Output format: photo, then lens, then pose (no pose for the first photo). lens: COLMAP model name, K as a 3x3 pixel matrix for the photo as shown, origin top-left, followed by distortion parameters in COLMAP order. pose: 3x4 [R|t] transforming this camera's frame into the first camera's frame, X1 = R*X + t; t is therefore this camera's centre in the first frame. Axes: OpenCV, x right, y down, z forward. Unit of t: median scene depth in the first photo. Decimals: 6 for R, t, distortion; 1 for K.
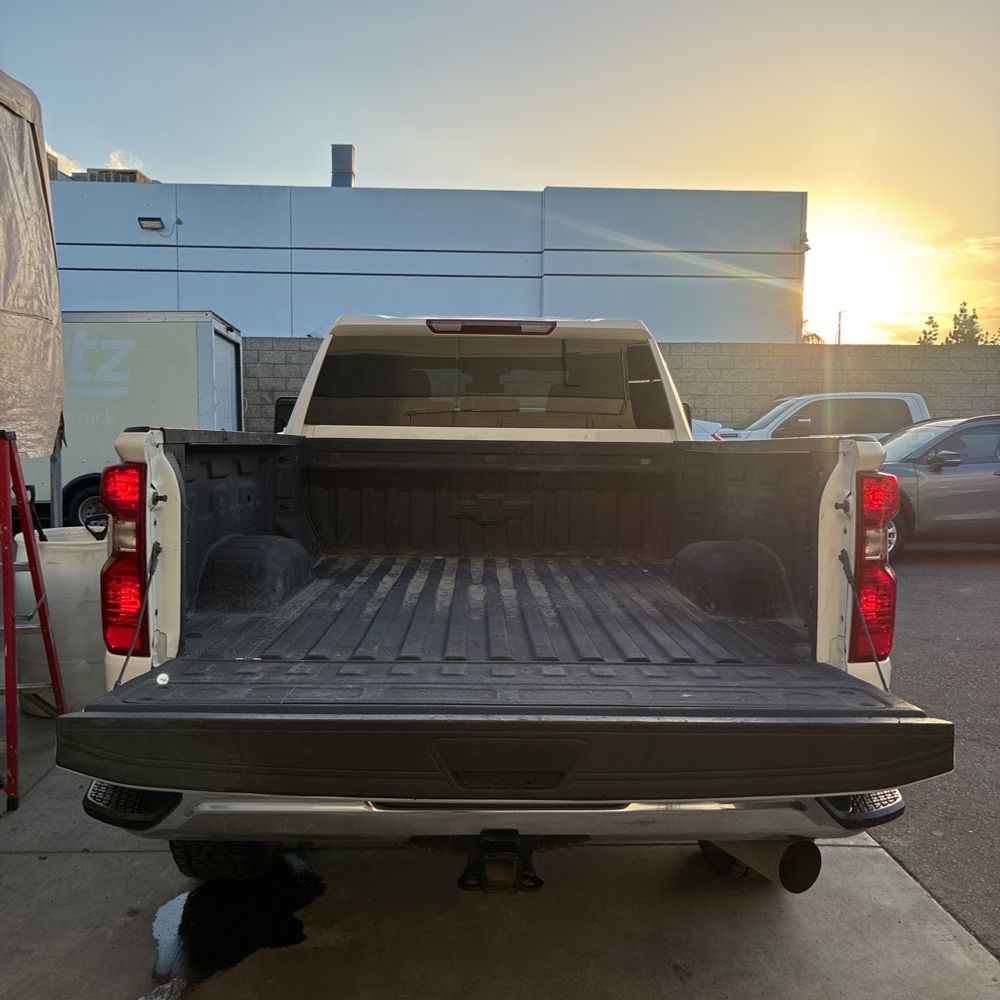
lens RADIAL K [[1007.0, 0, 496.2], [0, 1007.0, 498.9], [0, 0, 1]] dist [0.028183, -0.014866]
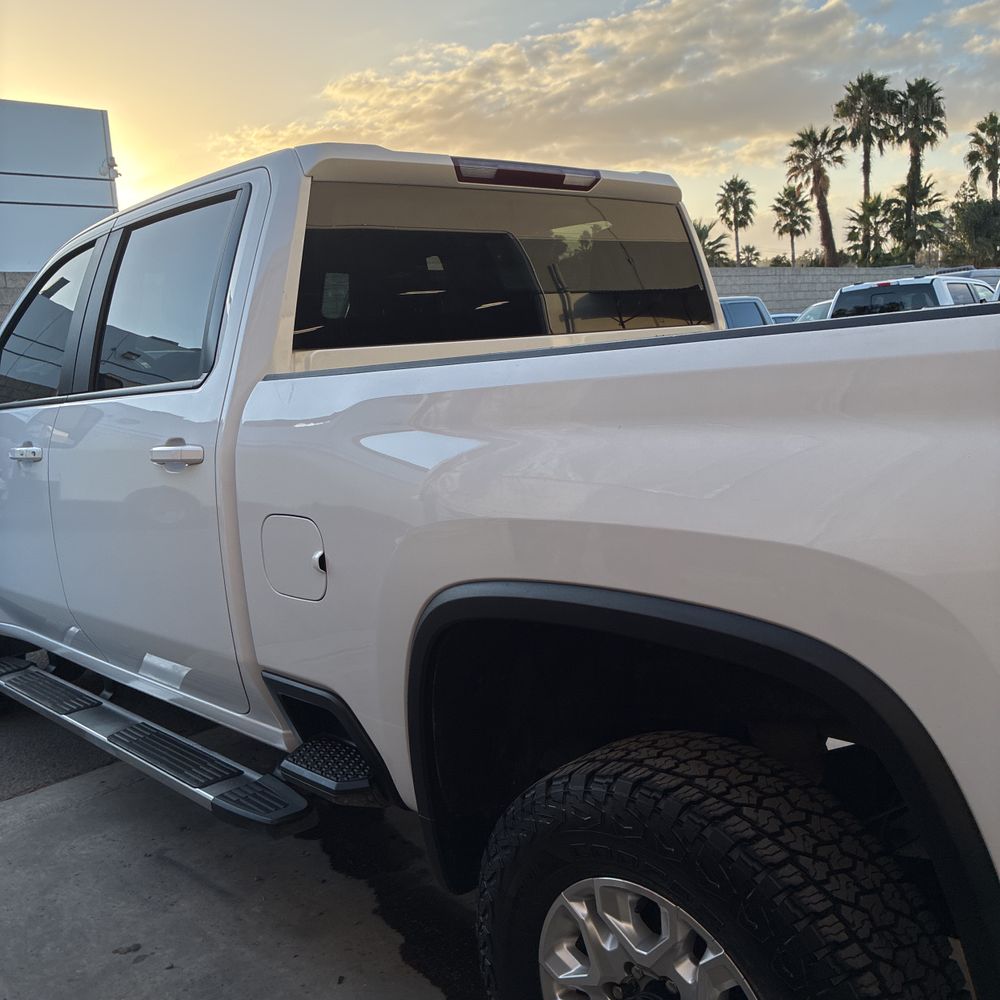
lens RADIAL K [[1010.7, 0, 508.2], [0, 1010.7, 492.1], [0, 0, 1]] dist [0.004594, 0.033926]
pose [[0.744139, -0.160274, 0.648513, -0.398267], [0.130106, 0.986974, 0.094630, -0.032057], [-0.655232, 0.013958, 0.755299, 0.467745]]
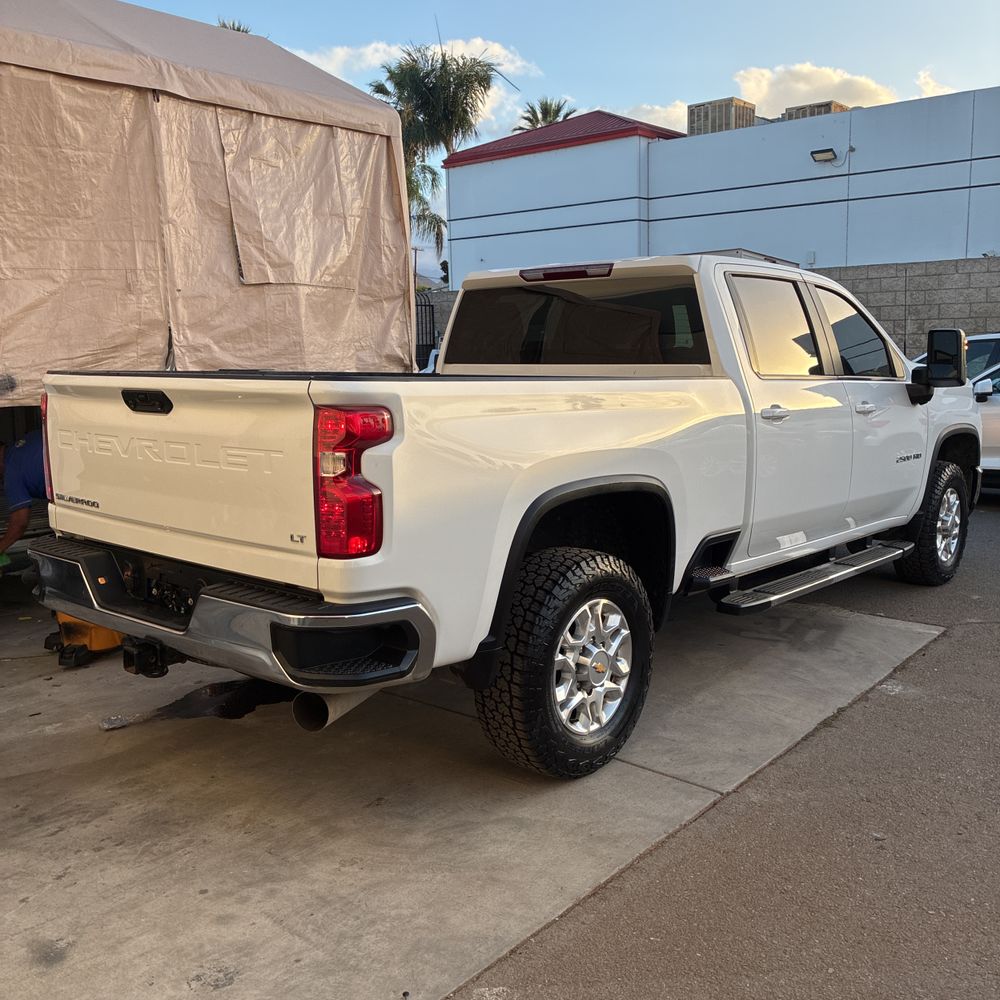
lens RADIAL K [[1013.5, 0, 493.4], [0, 1013.5, 491.6], [0, 0, 1]] dist [-0.013254, 0.085393]
pose [[0.742108, 0.075534, -0.666011, 0.609205], [-0.034838, 0.996634, 0.074213, -0.008980], [0.669374, -0.031872, 0.742241, 0.096478]]
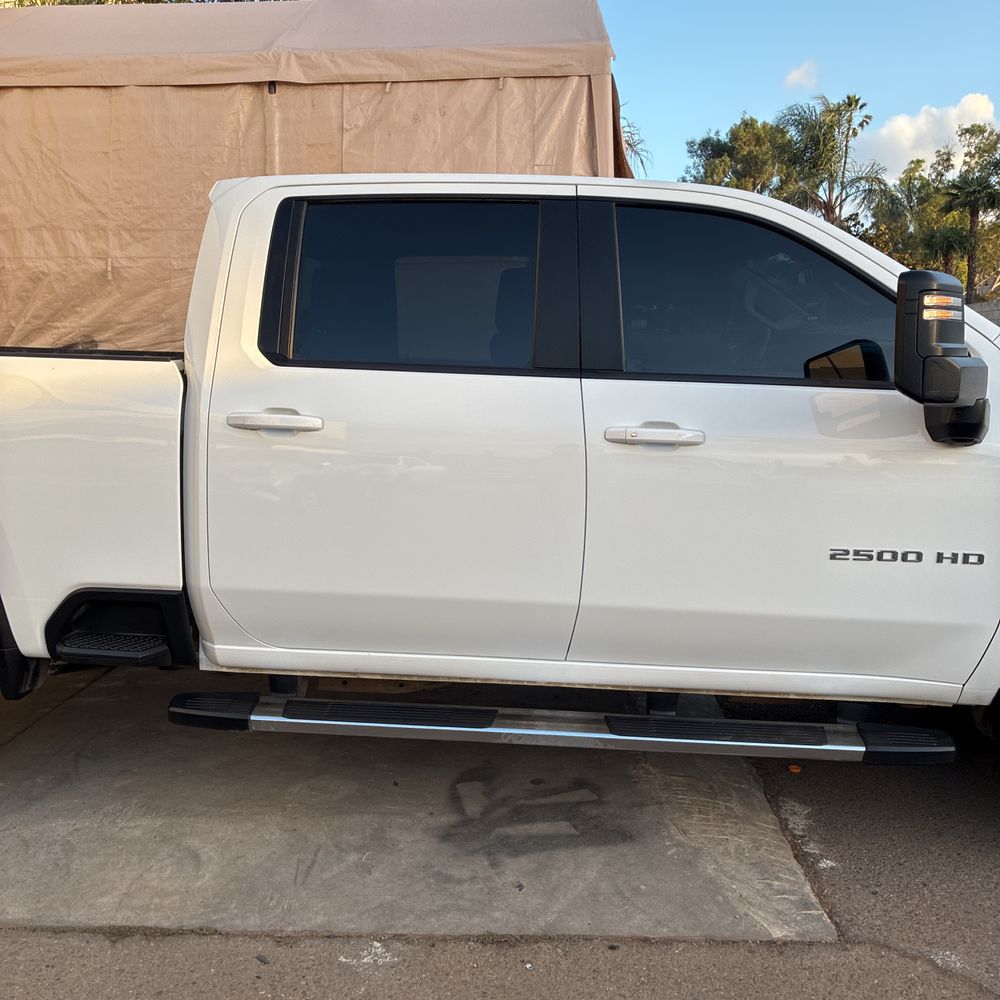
lens RADIAL K [[1010.7, 0, 508.2], [0, 1010.7, 492.1], [0, 0, 1]] dist [0.004594, 0.033926]
pose [[-0.083470, 0.121051, -0.989131, 0.730113], [-0.081181, 0.988469, 0.127821, -0.063547], [0.993198, 0.090968, -0.072680, 1.113203]]
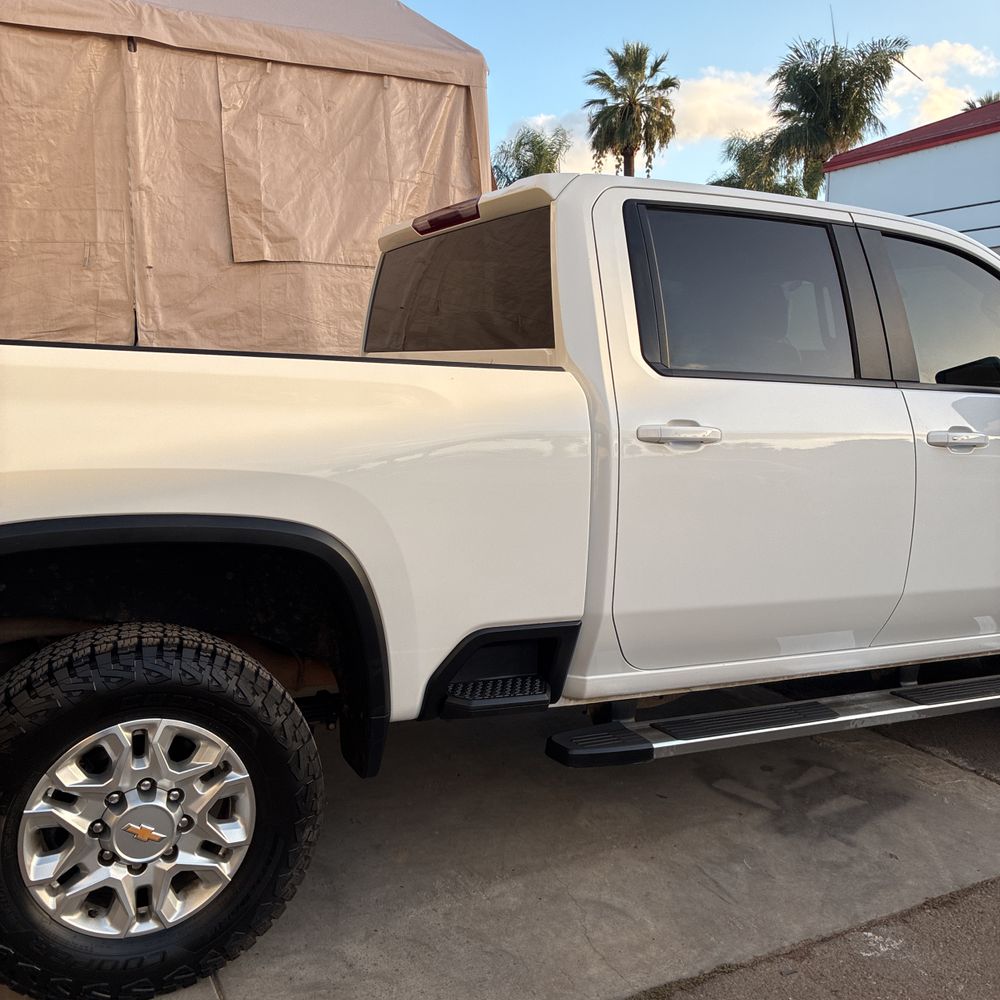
lens RADIAL K [[1007.0, 0, 496.2], [0, 1007.0, 498.9], [0, 0, 1]] dist [0.028183, -0.014866]
pose [[0.417756, 0.110081, -0.901866, 0.632468], [-0.081809, 0.993158, 0.083330, -0.023076], [0.904868, 0.038969, 0.423904, 0.627699]]
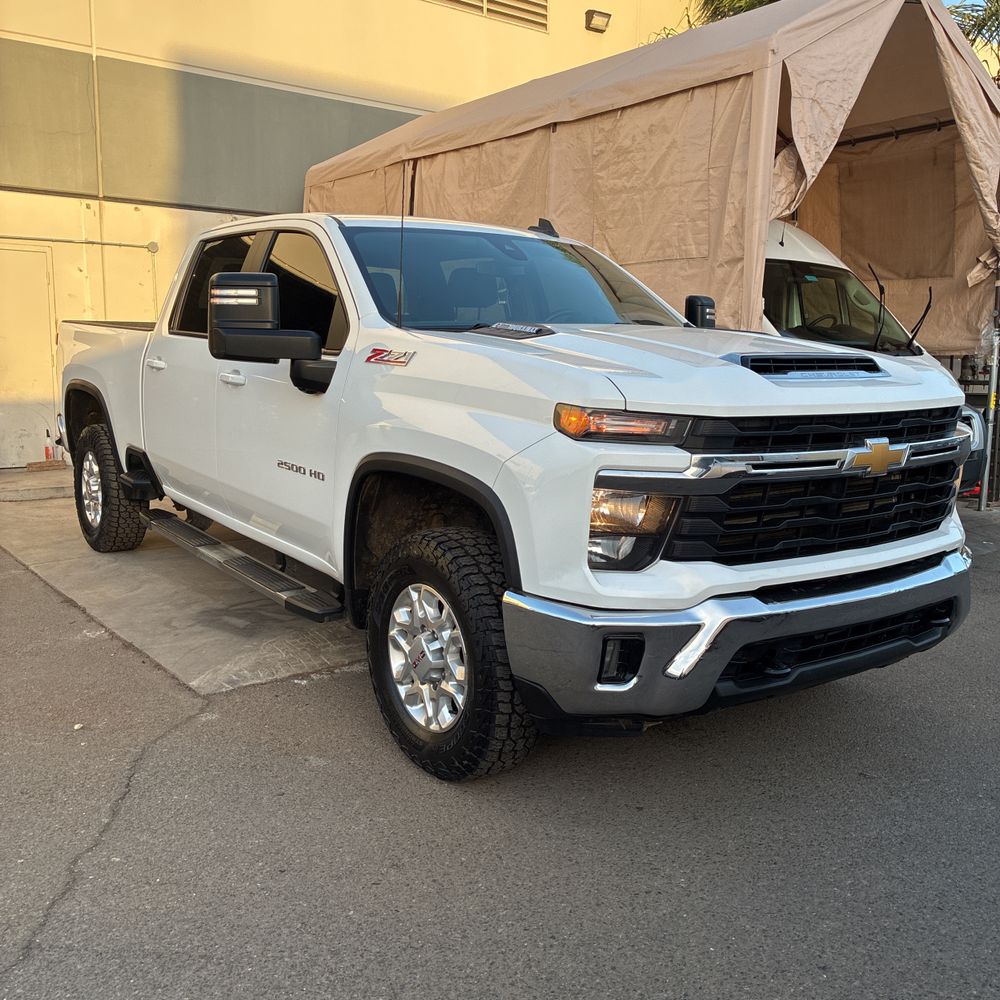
lens RADIAL K [[1010.8, 0, 500.1], [0, 1010.8, 502.1], [0, 0, 1]] dist [0.023654, -0.015474]
pose [[-0.816554, 0.065626, -0.573527, 0.504151], [-0.073761, 0.973512, 0.216412, -0.132660], [0.572537, 0.219016, -0.790084, 1.994435]]
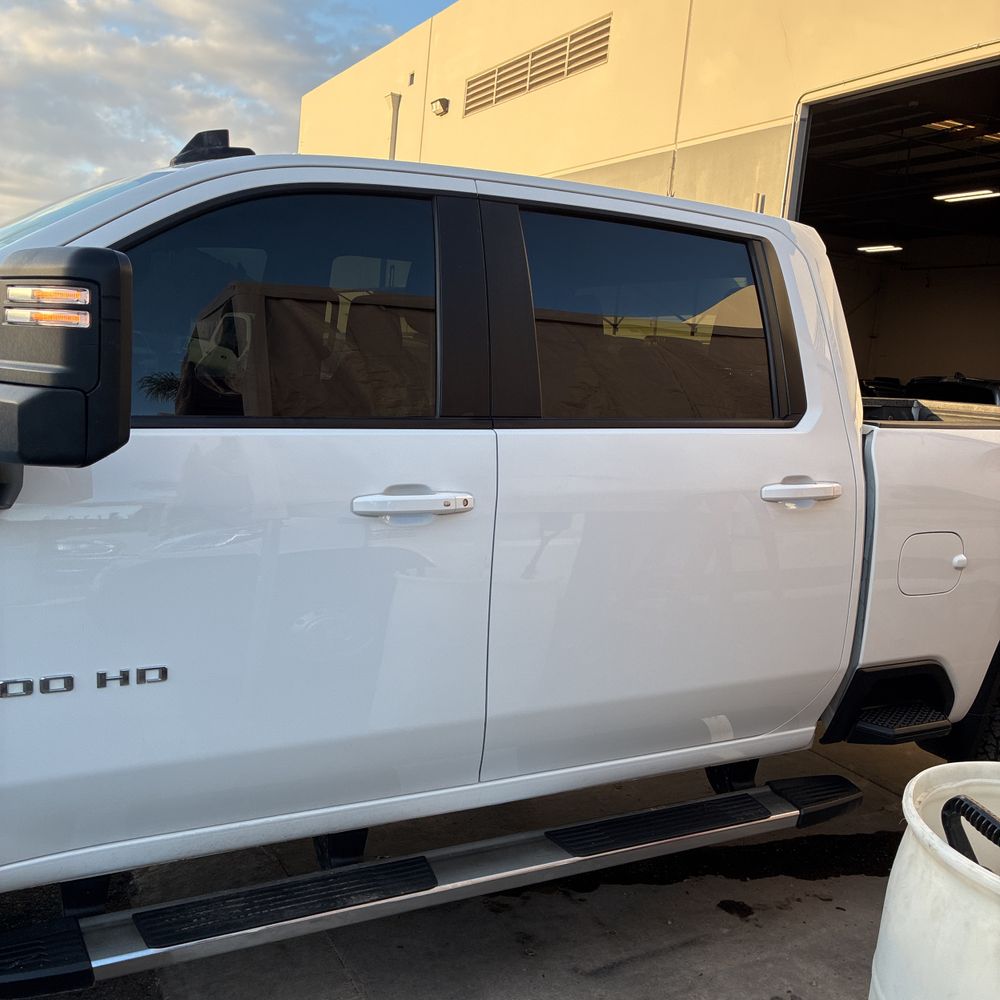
lens RADIAL K [[1010.7, 0, 508.2], [0, 1010.7, 492.1], [0, 0, 1]] dist [0.004594, 0.033926]
pose [[-0.434845, -0.161829, 0.885845, -0.584000], [-0.008289, 0.984398, 0.175763, -0.112213], [-0.900467, 0.069087, -0.429402, 1.284280]]
